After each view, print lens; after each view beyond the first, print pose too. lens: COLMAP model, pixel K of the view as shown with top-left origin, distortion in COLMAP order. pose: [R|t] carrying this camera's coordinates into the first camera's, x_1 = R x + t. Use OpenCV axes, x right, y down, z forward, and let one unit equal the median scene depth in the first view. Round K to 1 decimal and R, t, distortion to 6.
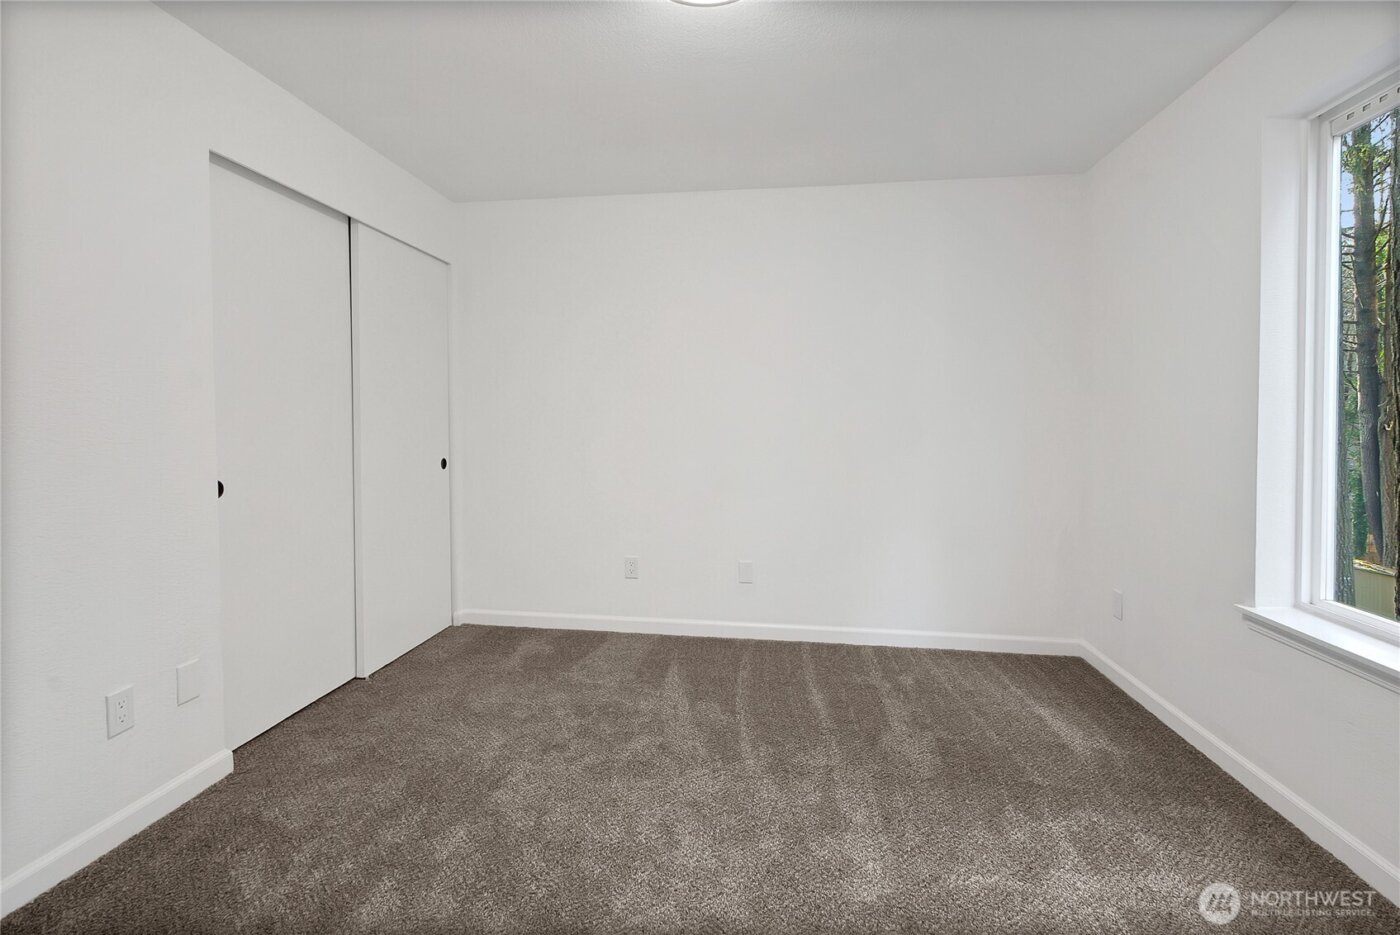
lens RADIAL K [[667.3, 0, 720.4], [0, 667.3, 425.3], [0, 0, 1]] dist [0.004028, 0.000363]
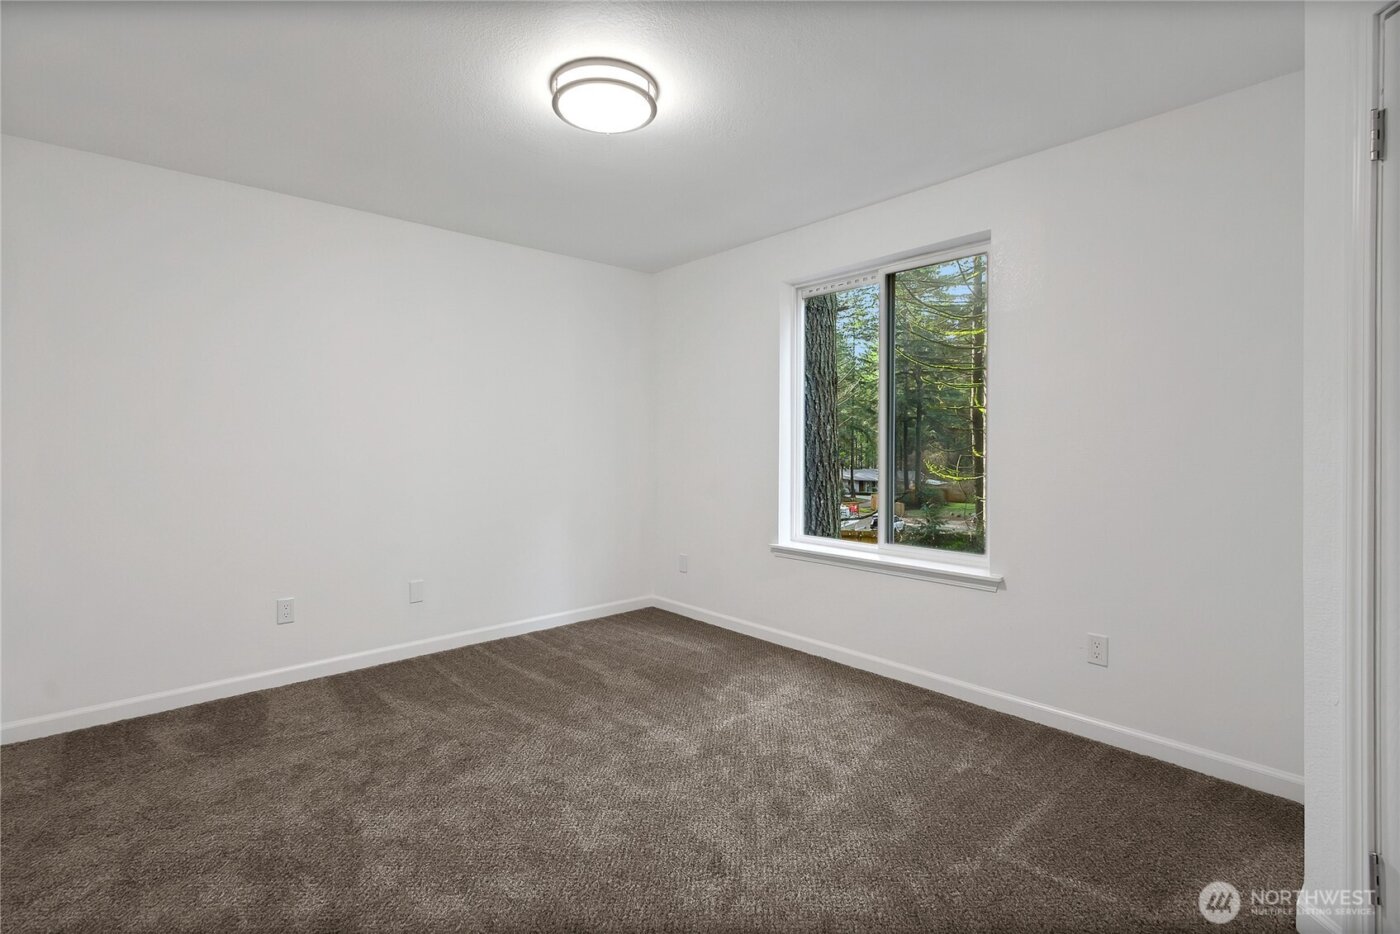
lens RADIAL K [[667.3, 0, 720.4], [0, 667.3, 424.8], [0, 0, 1]] dist [0.004028, 0.000363]
pose [[0.611526, 0.015869, 0.791065, -0.648488], [0.011153, 0.999527, -0.028673, -0.002227], [-0.791146, 0.026357, 0.611059, -0.005875]]
